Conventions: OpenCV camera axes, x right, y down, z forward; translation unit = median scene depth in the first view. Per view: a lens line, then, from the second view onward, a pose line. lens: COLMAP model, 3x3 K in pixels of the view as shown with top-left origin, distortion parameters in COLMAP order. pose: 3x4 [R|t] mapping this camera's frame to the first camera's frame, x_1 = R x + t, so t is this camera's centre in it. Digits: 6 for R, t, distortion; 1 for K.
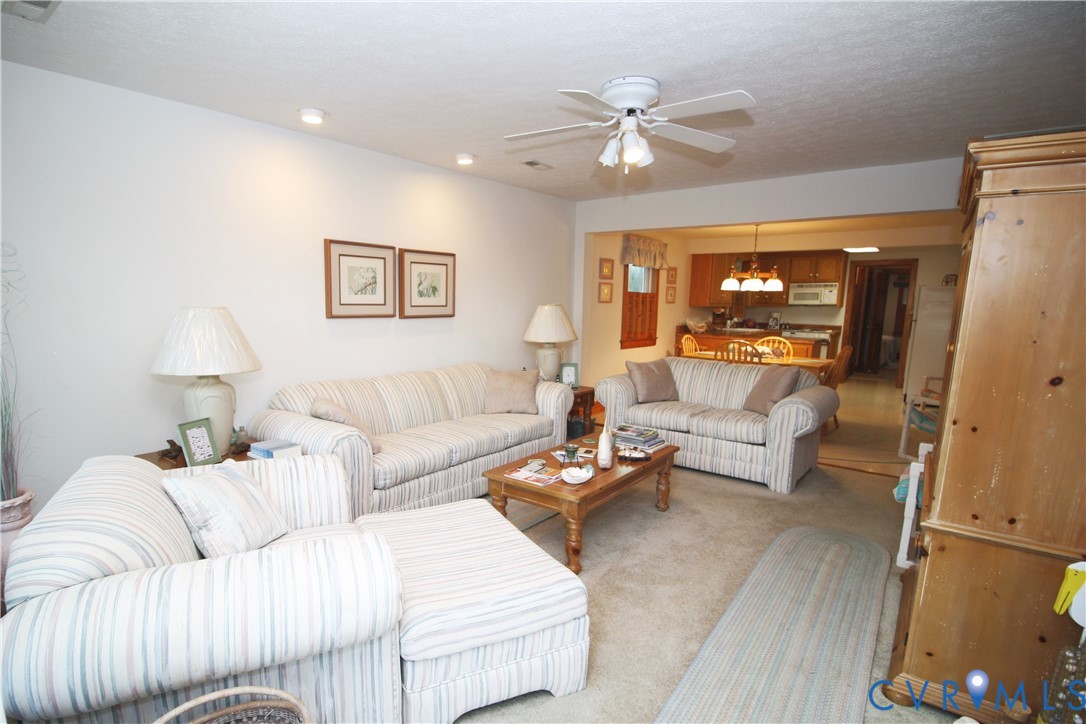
lens RADIAL K [[554.2, 0, 511.1], [0, 554.2, 389.7], [0, 0, 1]] dist [0.000391, -0.000931]
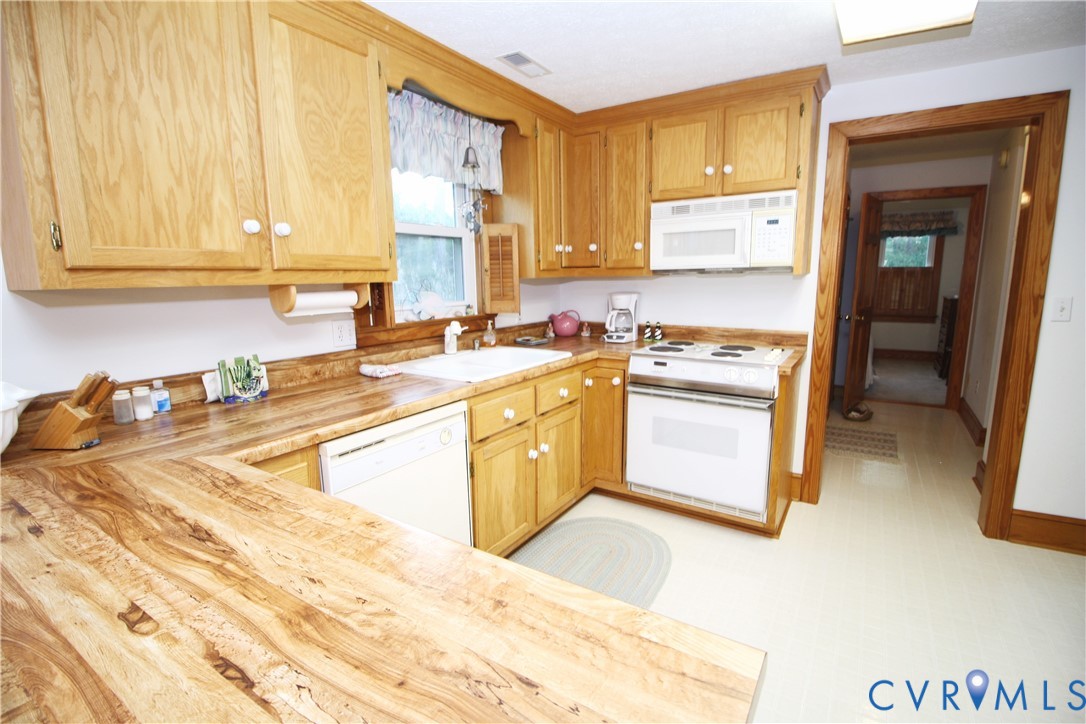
lens RADIAL K [[507.9, 0, 552.6], [0, 507.9, 361.0], [0, 0, 1]] dist [-0.001639, -0.011029]
pose [[0.991220, -0.043377, 0.124907, 0.923262], [0.042208, 0.999037, 0.011992, -0.242788], [-0.125307, -0.006615, 0.992096, 1.626736]]
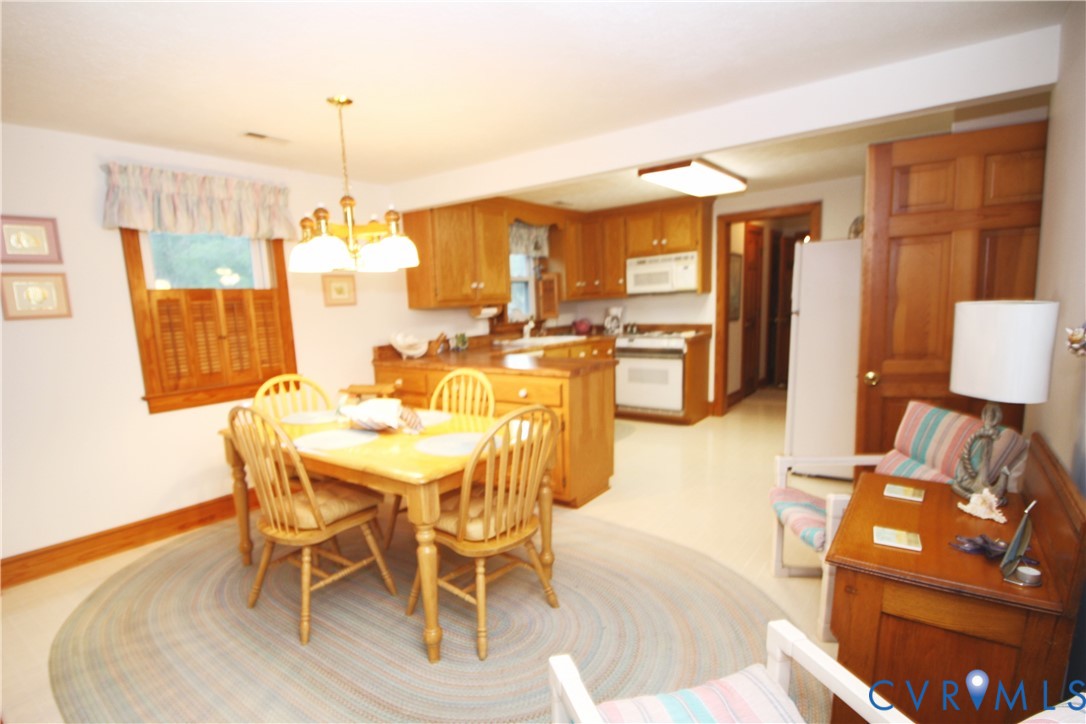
lens RADIAL K [[563.4, 0, 501.0], [0, 563.4, 398.7], [0, 0, 1]] dist [-0.001646, -0.001610]
pose [[0.998074, -0.061319, 0.009439, 0.793440], [0.061229, 0.998078, 0.009538, -0.118638], [-0.010006, -0.008942, 0.999910, 0.857268]]
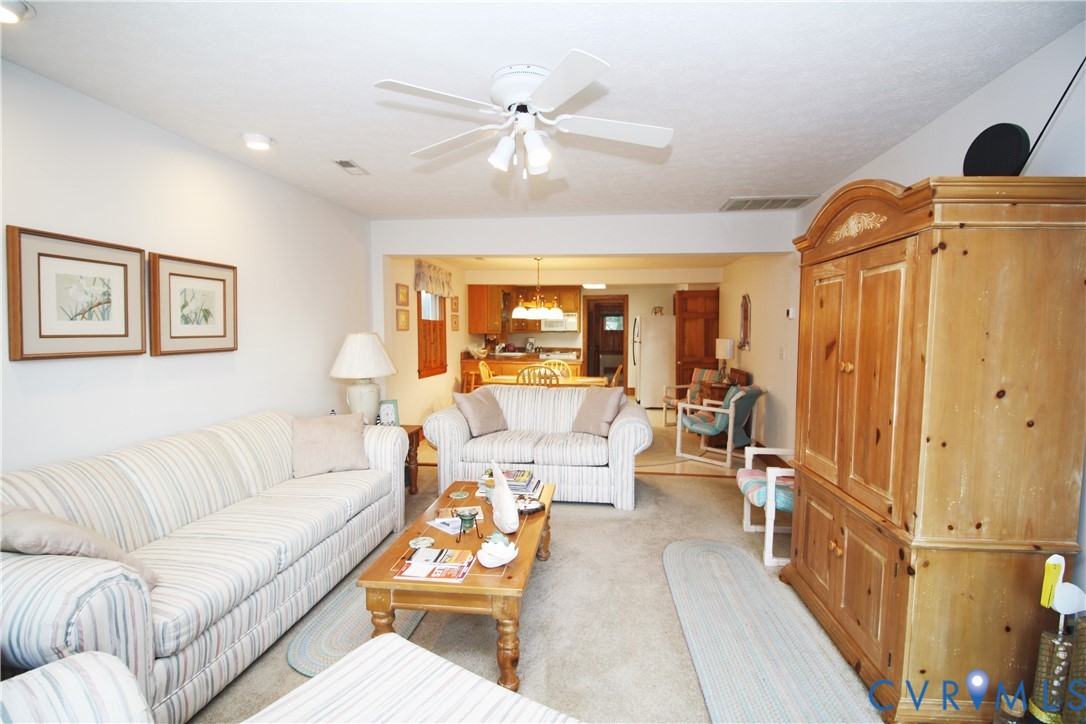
lens RADIAL K [[507.9, 0, 552.6], [0, 507.9, 361.0], [0, 0, 1]] dist [-0.001639, -0.011029]
pose [[0.841613, -0.041177, 0.538509, -0.122441], [0.092833, 0.993279, -0.069133, -0.036111], [-0.532043, 0.108175, 0.839779, 0.235090]]
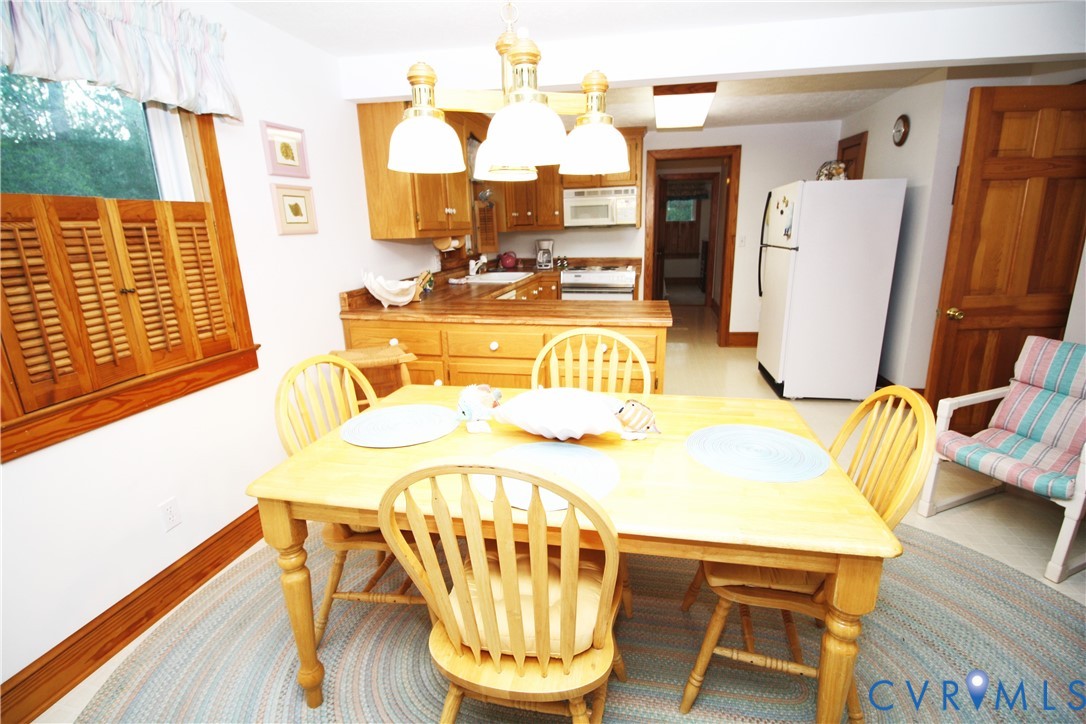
lens RADIAL K [[507.9, 0, 552.6], [0, 507.9, 361.0], [0, 0, 1]] dist [-0.001639, -0.011029]
pose [[0.876759, -0.156075, 0.454901, 0.500606], [0.110875, 0.985993, 0.124595, -0.184428], [-0.467975, -0.058803, 0.881783, 1.182285]]
